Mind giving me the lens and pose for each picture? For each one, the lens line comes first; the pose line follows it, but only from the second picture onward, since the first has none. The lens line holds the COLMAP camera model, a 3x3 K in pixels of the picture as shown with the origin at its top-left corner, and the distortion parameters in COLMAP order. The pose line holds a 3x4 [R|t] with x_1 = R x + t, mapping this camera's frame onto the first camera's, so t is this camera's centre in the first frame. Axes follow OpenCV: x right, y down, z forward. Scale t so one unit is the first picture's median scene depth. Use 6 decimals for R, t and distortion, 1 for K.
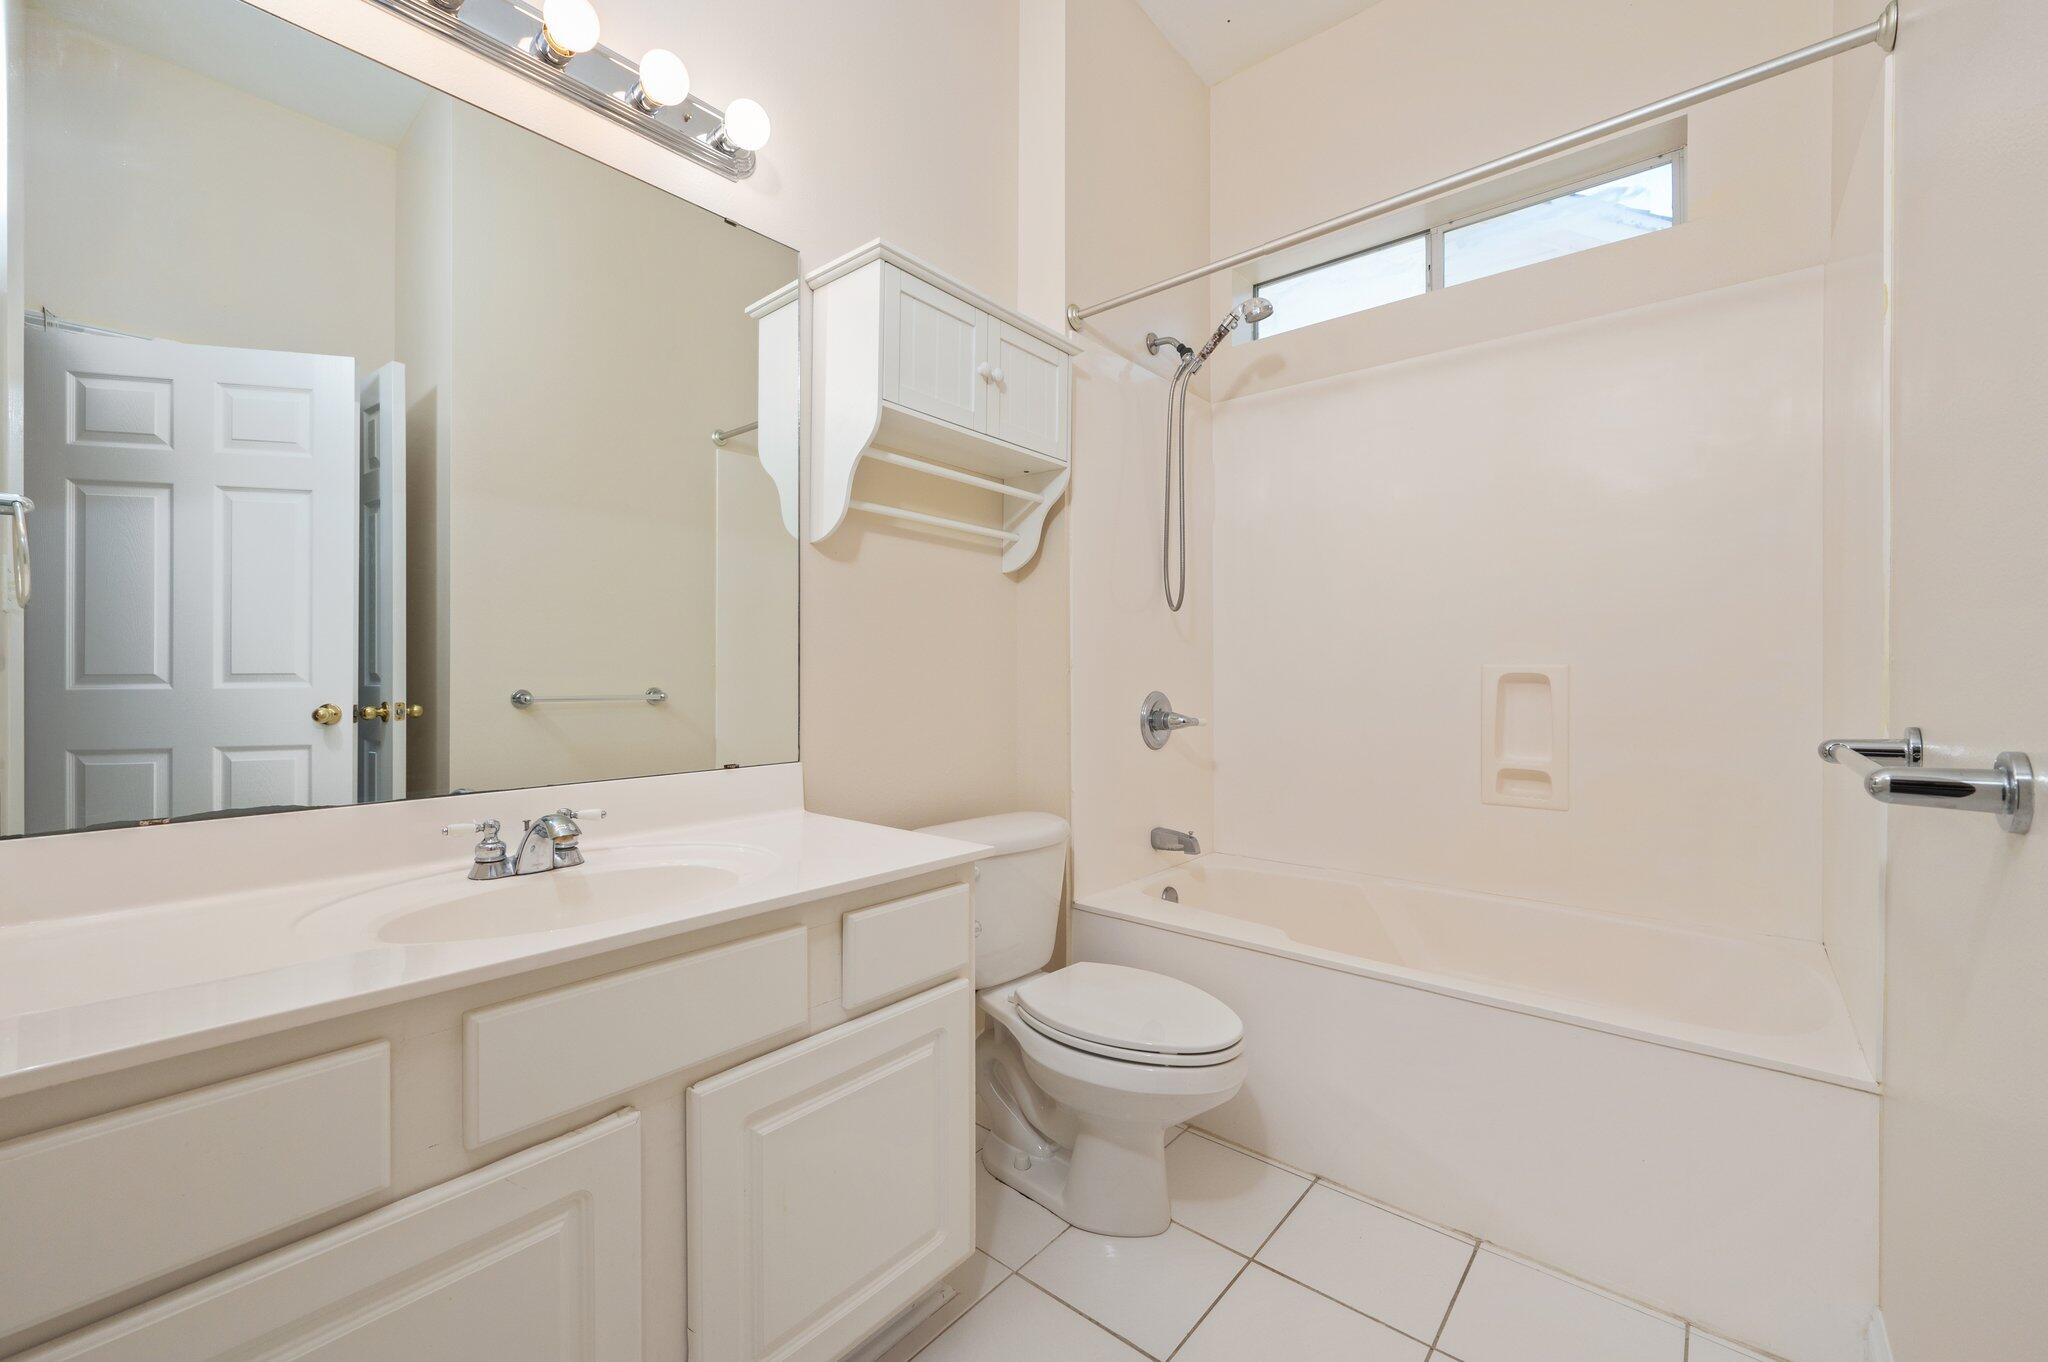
lens RADIAL K [[820.3, 0, 1021.6], [0, 820.3, 693.2], [0, 0, 1]] dist [0.002788, -0.000111]
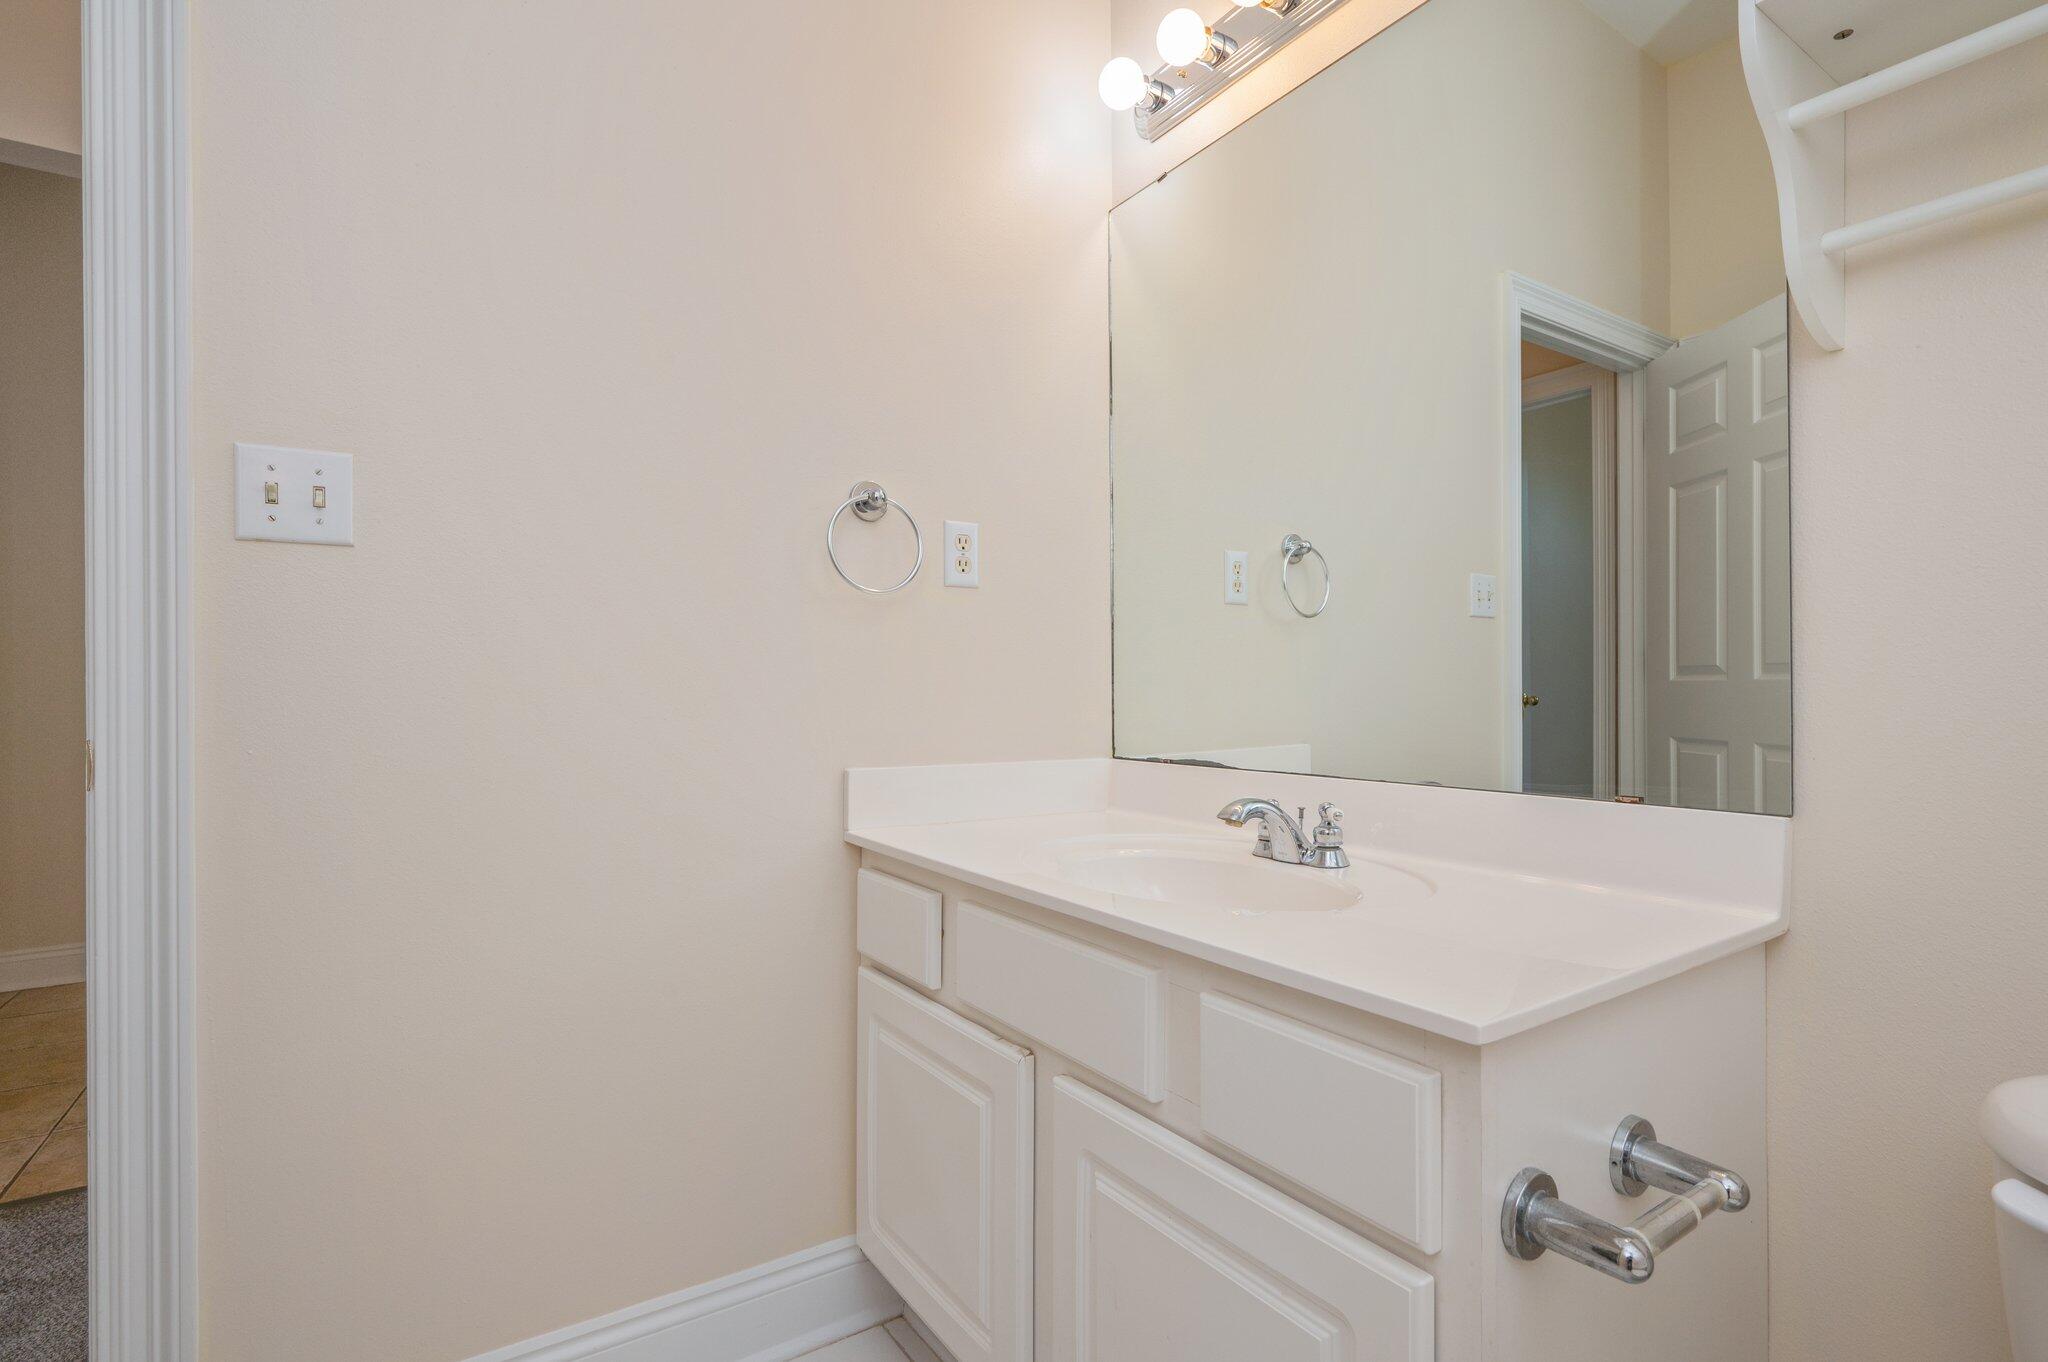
lens RADIAL K [[981.5, 0, 1024.0], [0, 981.5, 681.0], [0, 0, 1]] dist [0.000328, 0.000012]
pose [[-0.280389, -0.001392, -0.959885, 0.440439], [-0.011006, 0.999938, 0.001764, 0.003879], [0.959823, 0.011059, -0.280387, 0.766871]]
